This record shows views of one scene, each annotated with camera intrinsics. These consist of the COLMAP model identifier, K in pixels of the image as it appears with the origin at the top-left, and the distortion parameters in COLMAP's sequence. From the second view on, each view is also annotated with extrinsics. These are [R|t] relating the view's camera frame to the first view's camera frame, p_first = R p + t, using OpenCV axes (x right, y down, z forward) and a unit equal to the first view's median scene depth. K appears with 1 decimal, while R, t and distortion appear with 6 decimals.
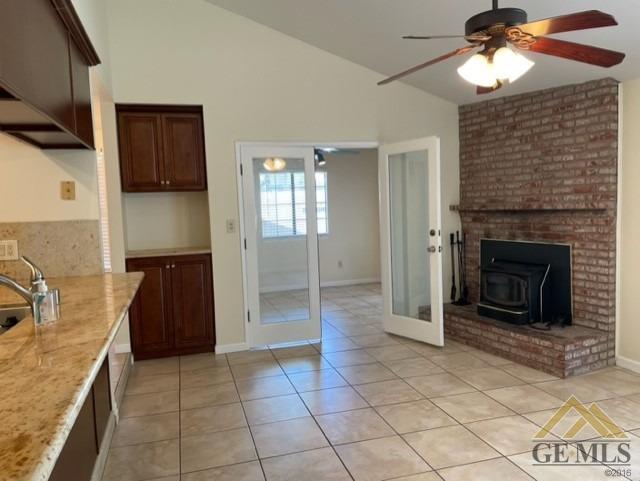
lens RADIAL K [[489.8, 0, 319.7], [0, 489.8, 241.8], [0, 0, 1]] dist [0.044410, -0.056569]
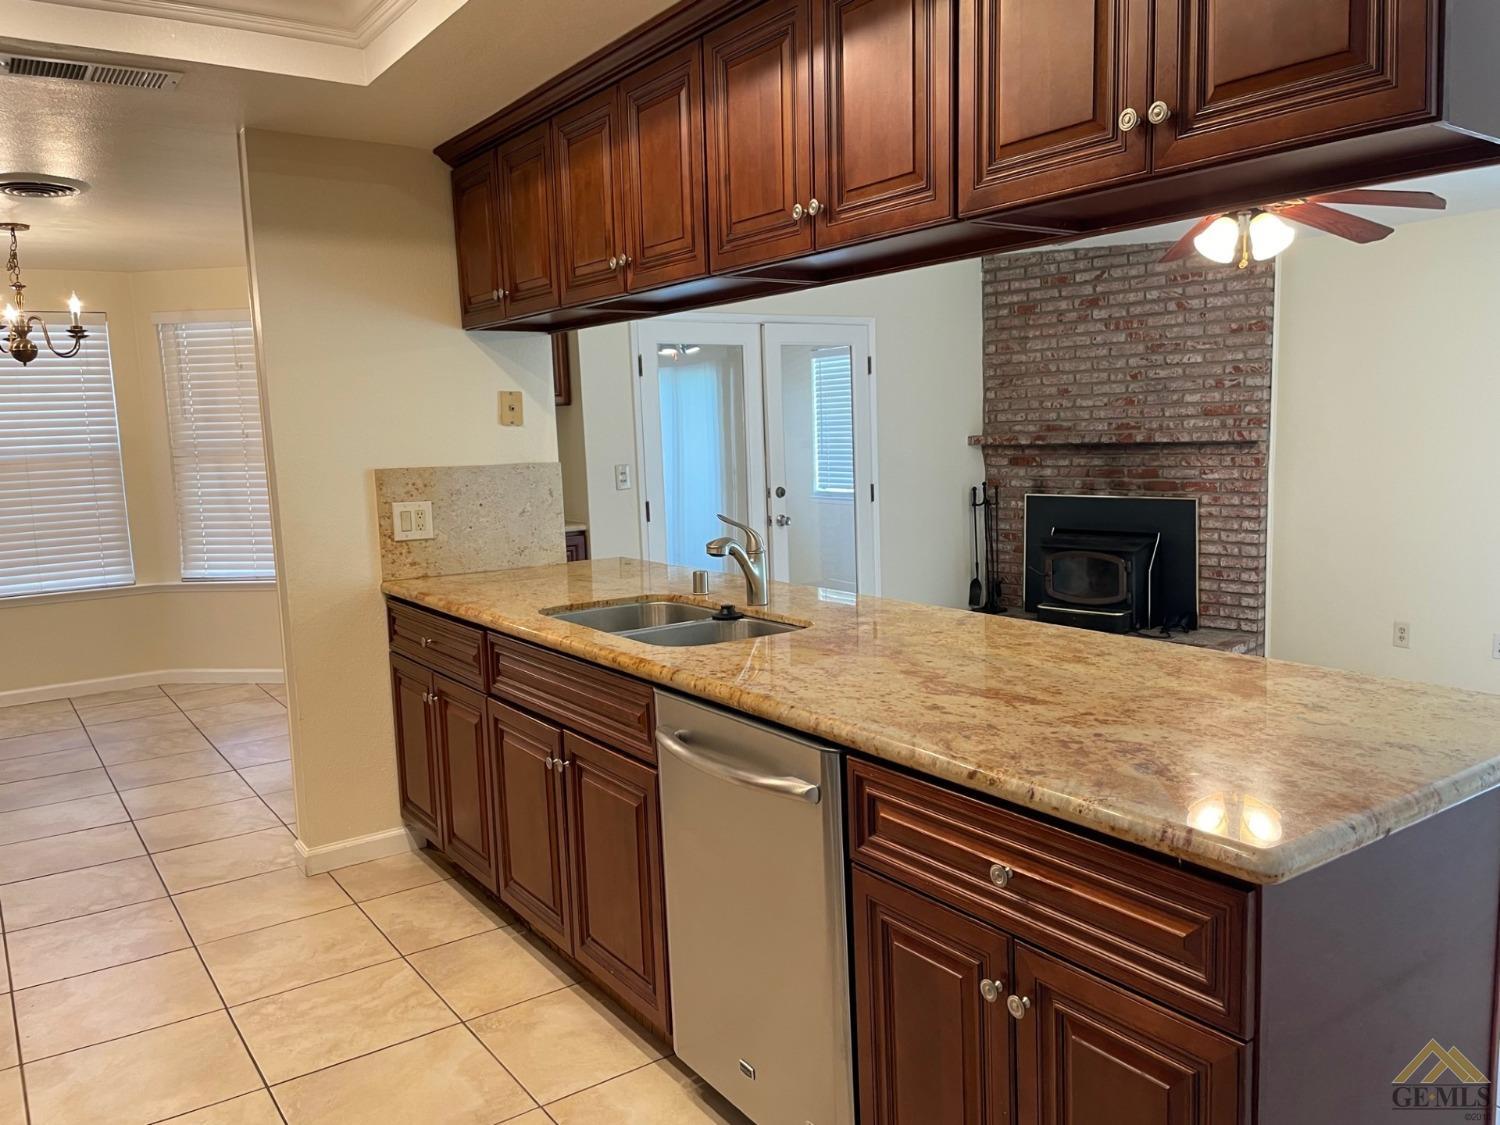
lens RADIAL K [[1148.0, 0, 748.6], [0, 1148.0, 565.0], [0, 0, 1]] dist [0.044410, -0.056569]
pose [[0.949161, -0.035490, 0.312784, -0.481109], [0.024169, 0.998907, 0.039999, 0.016861], [-0.313862, -0.030406, 0.948982, -0.202624]]
